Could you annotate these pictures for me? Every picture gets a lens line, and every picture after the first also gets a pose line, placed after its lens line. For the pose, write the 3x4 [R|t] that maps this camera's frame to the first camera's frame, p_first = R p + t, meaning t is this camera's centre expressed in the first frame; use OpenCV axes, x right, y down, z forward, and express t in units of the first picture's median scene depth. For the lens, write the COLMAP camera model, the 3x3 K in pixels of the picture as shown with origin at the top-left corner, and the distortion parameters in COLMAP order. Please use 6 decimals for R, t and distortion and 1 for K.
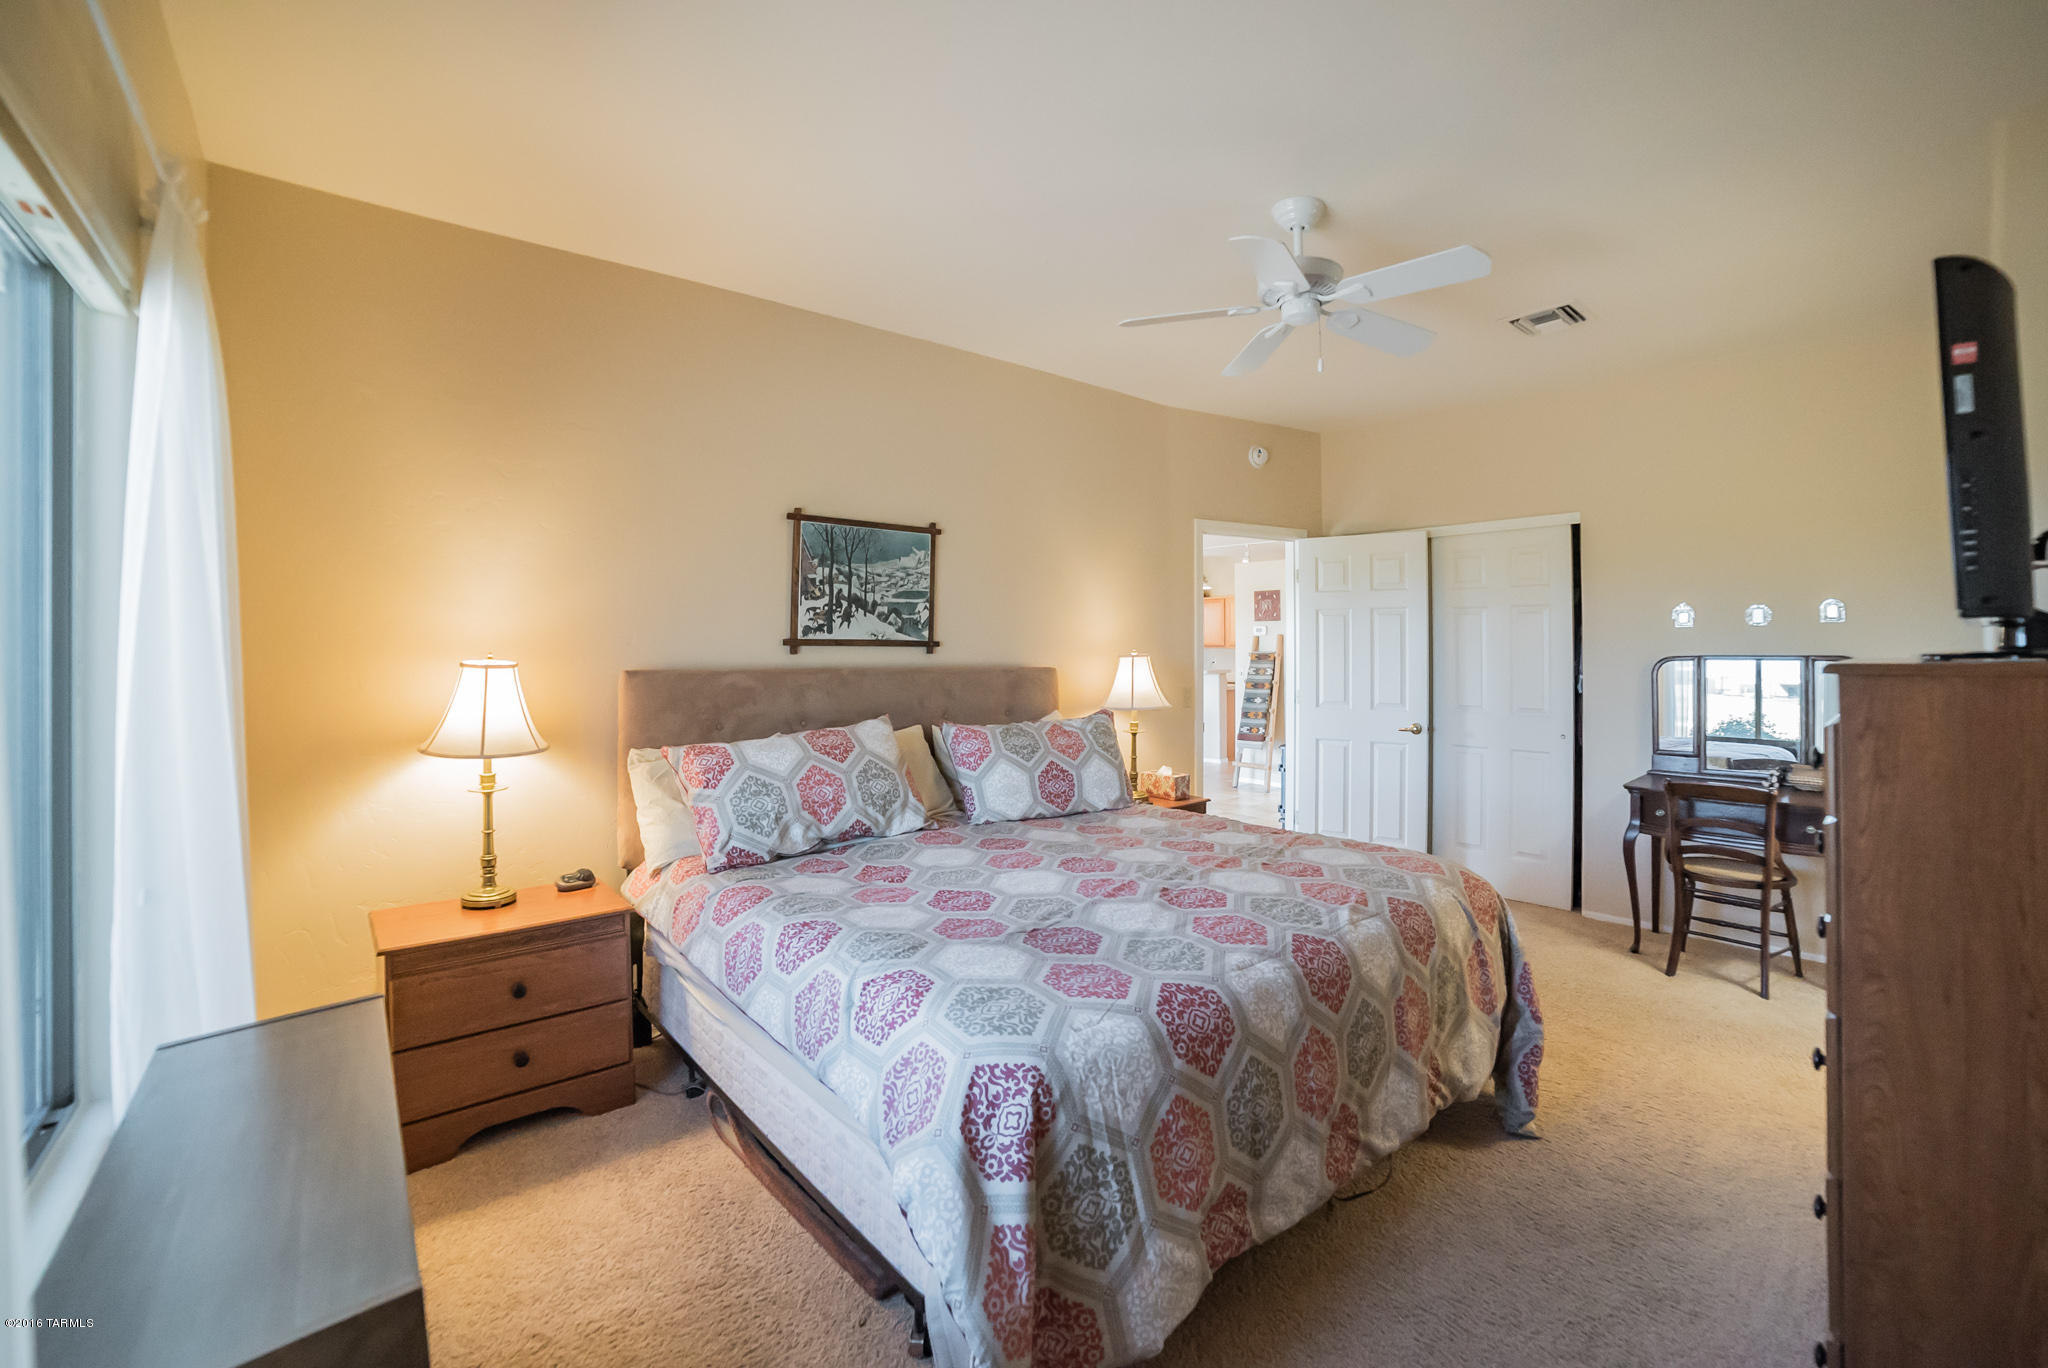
lens RADIAL K [[848.2, 0, 952.3], [0, 848.2, 671.7], [0, 0, 1]] dist [-0.077836, 0.029525]
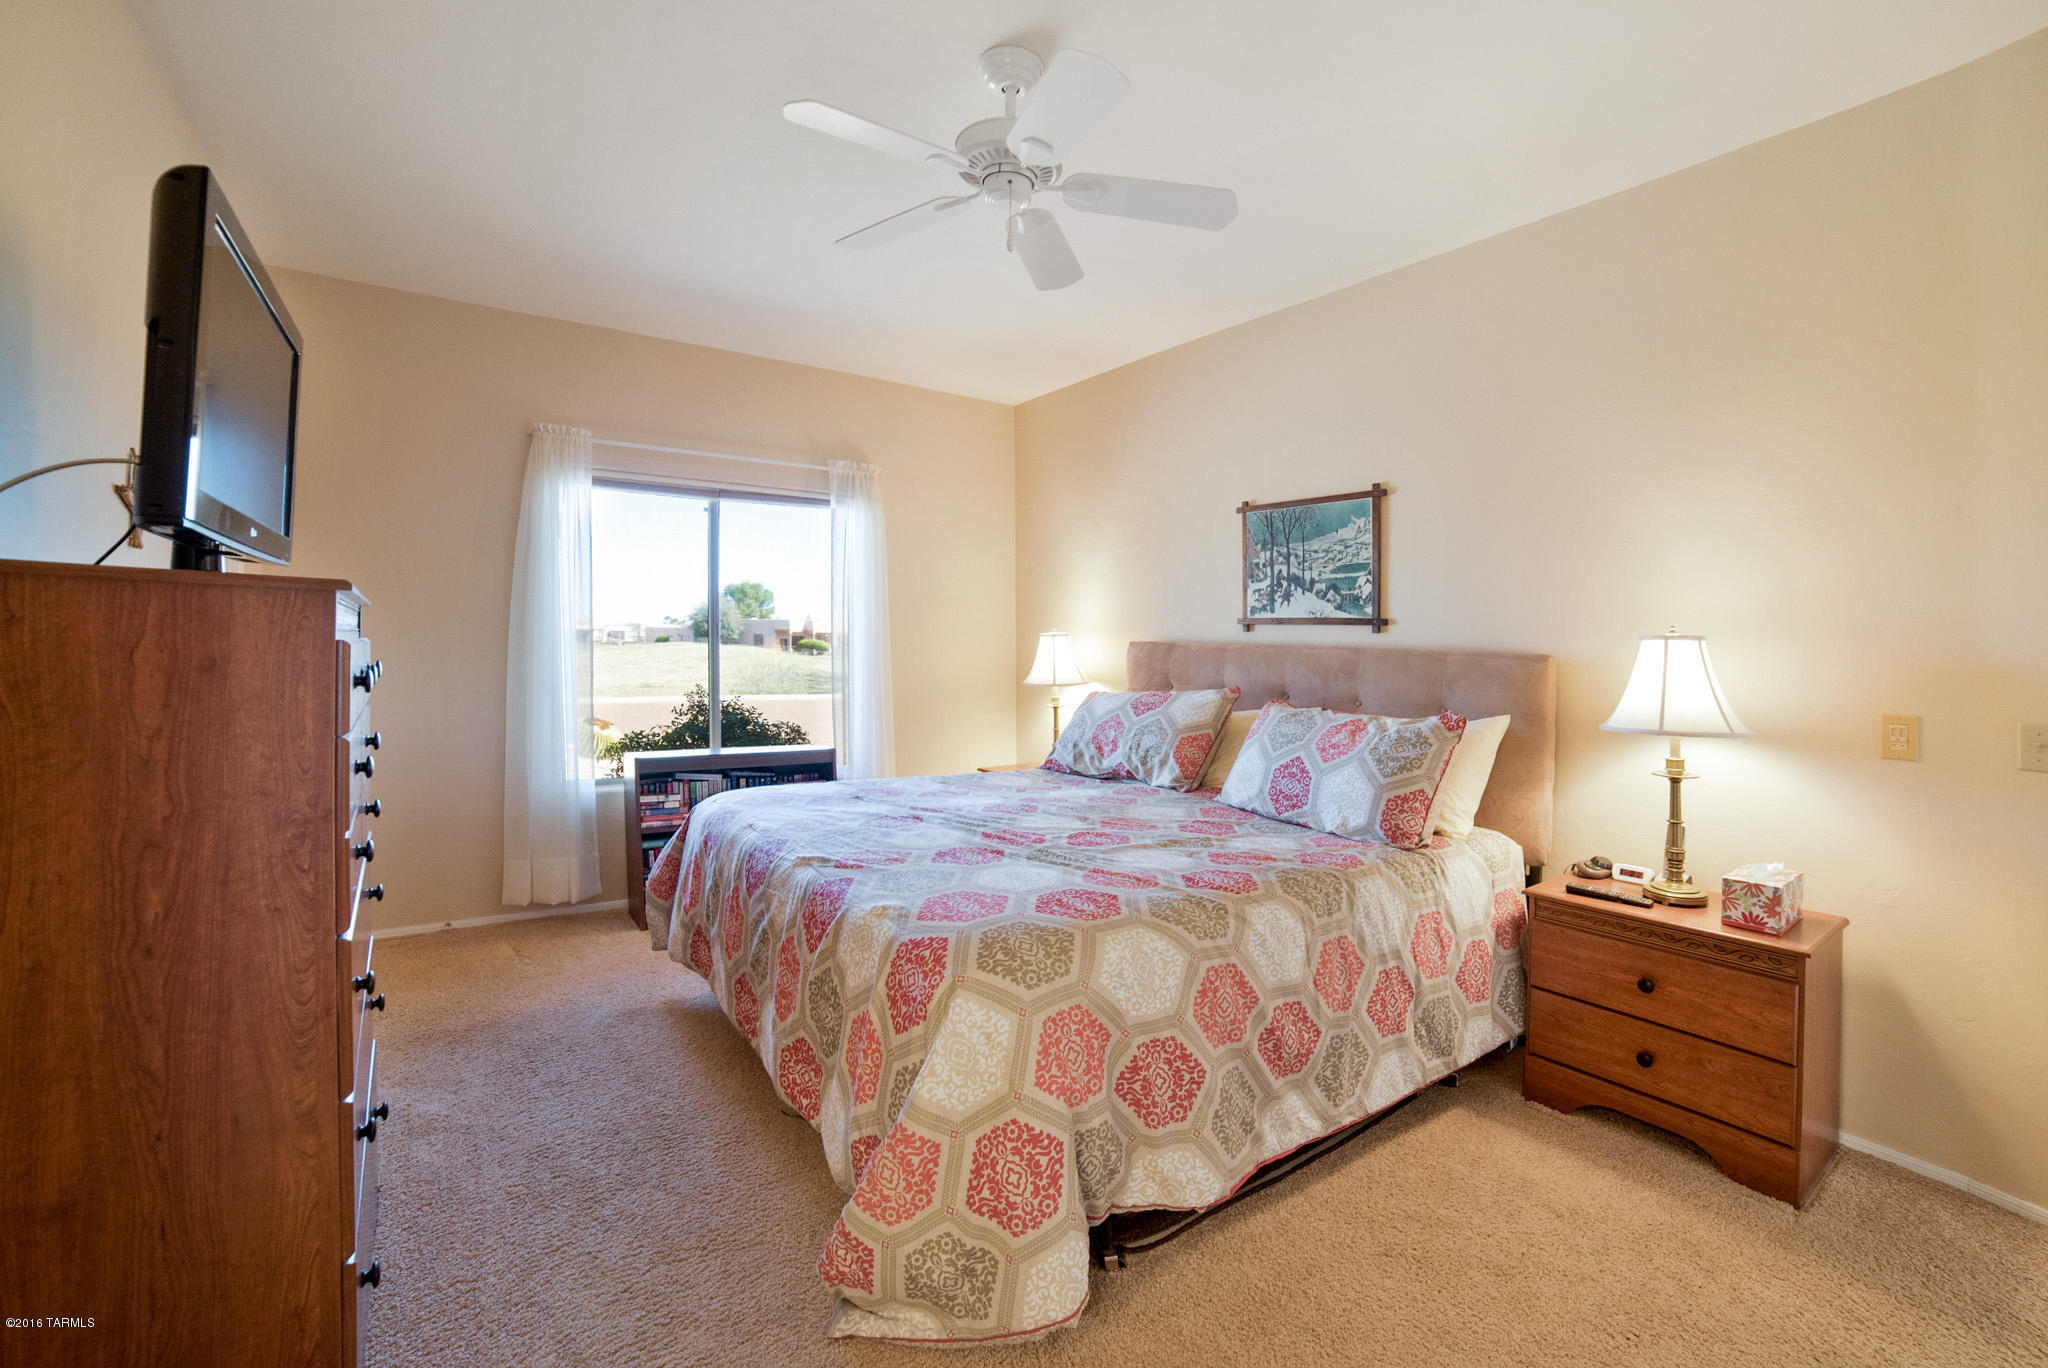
lens RADIAL K [[848.2, 0, 952.3], [0, 848.2, 671.7], [0, 0, 1]] dist [-0.077836, 0.029525]
pose [[-0.061799, 0.058766, -0.996357, 0.912289], [-0.017747, 0.998043, 0.059966, -0.026290], [0.997931, 0.021388, -0.060635, 0.644875]]
